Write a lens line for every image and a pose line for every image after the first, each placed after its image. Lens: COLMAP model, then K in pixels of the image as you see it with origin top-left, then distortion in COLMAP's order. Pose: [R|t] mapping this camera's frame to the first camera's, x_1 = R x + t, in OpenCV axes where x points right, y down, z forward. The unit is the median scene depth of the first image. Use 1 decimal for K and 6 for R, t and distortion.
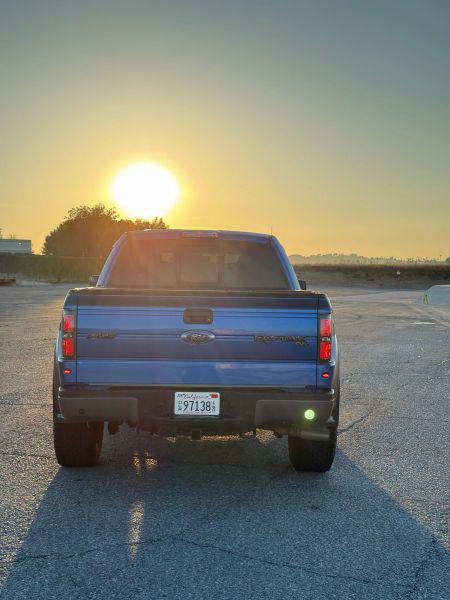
lens RADIAL K [[825.5, 0, 225.0], [0, 825.5, 300.0], [0, 0, 1]] dist [0.172363, -0.063307]
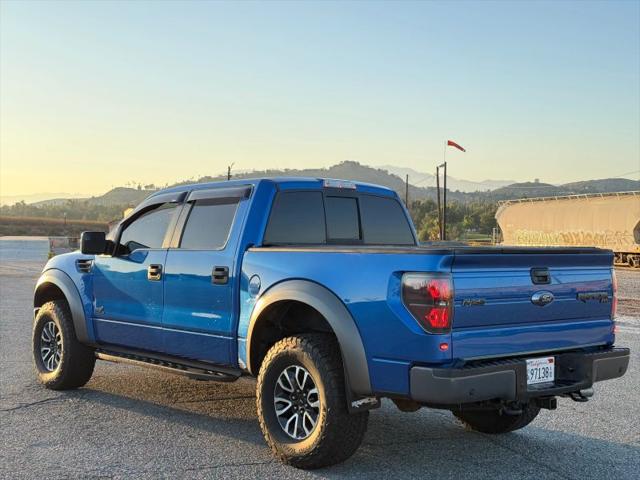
lens RADIAL K [[881.2, 0, 320.0], [0, 881.2, 240.0], [0, 0, 1]] dist [0.166866, -0.037289]
pose [[0.782842, -0.011435, 0.622116, -0.843352], [0.020186, 0.999772, -0.007024, -0.018584], [-0.621893, 0.018057, 0.782894, 0.369172]]
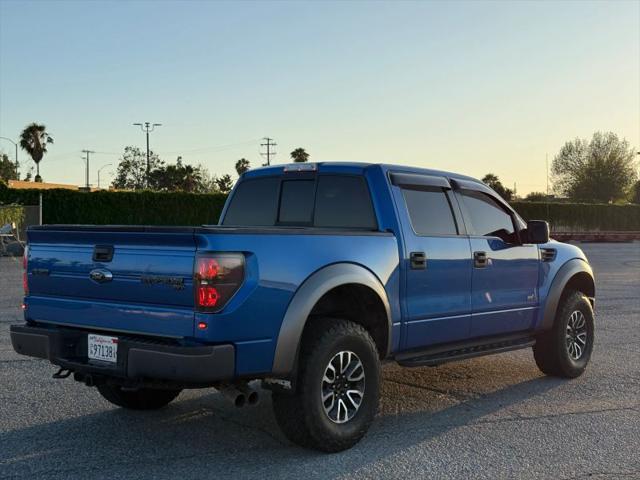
lens RADIAL K [[880.6, 0, 322.0], [0, 880.6, 237.5], [0, 0, 1]] dist [0.172363, -0.063307]
pose [[0.754100, -0.003911, -0.656748, 0.804603], [-0.011324, 0.999756, -0.018956, 0.017723], [0.656662, 0.021731, 0.753872, 0.406764]]
